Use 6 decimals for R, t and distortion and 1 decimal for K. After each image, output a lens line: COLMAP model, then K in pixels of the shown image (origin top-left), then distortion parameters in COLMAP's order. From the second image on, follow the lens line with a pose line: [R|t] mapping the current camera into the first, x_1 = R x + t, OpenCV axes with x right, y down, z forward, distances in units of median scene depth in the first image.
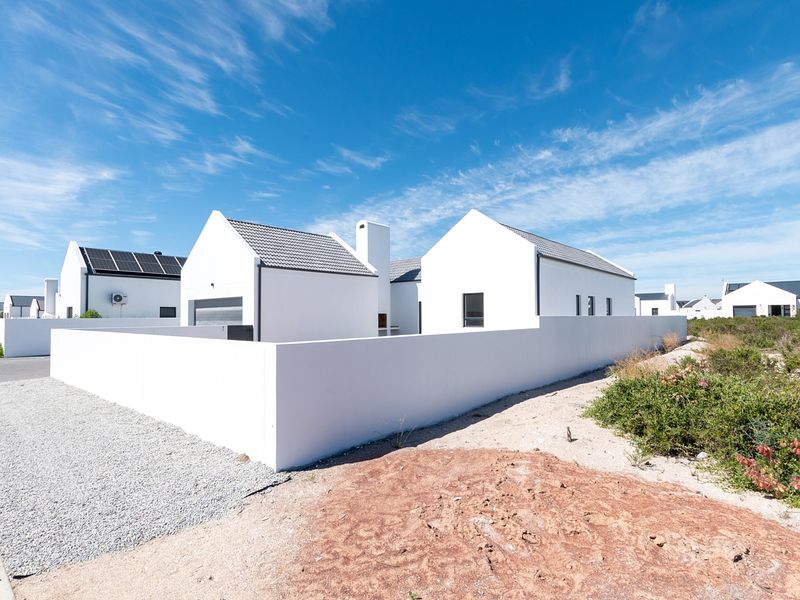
lens RADIAL K [[439.8, 0, 400.0], [0, 439.8, 300.0], [0, 0, 1]] dist [-0.000520, -0.002084]
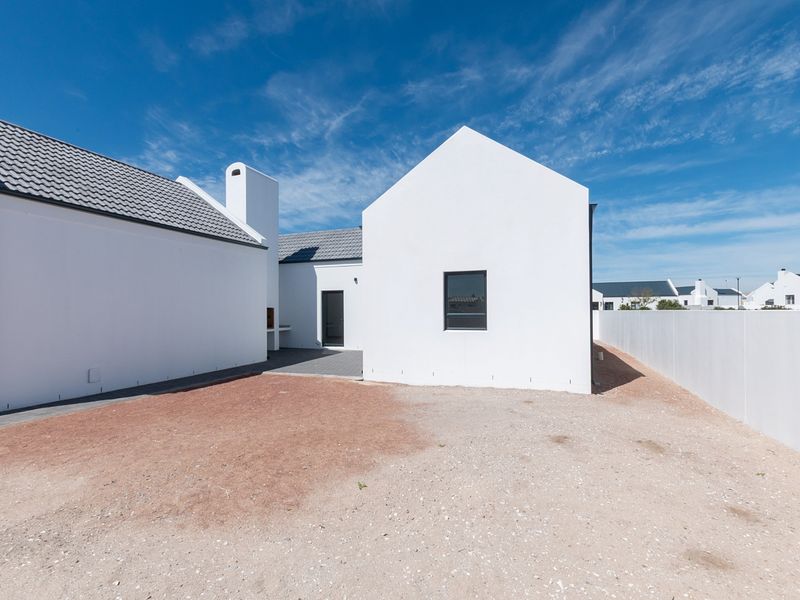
lens RADIAL K [[393.8, 0, 398.5], [0, 393.8, 305.1], [0, 0, 1]] dist [0.003822, 0.000941]
pose [[0.930172, 0.005490, 0.367082, -0.079205], [-0.013008, 0.999753, 0.018009, 0.015143], [-0.366893, -0.021526, 0.930014, 0.385133]]
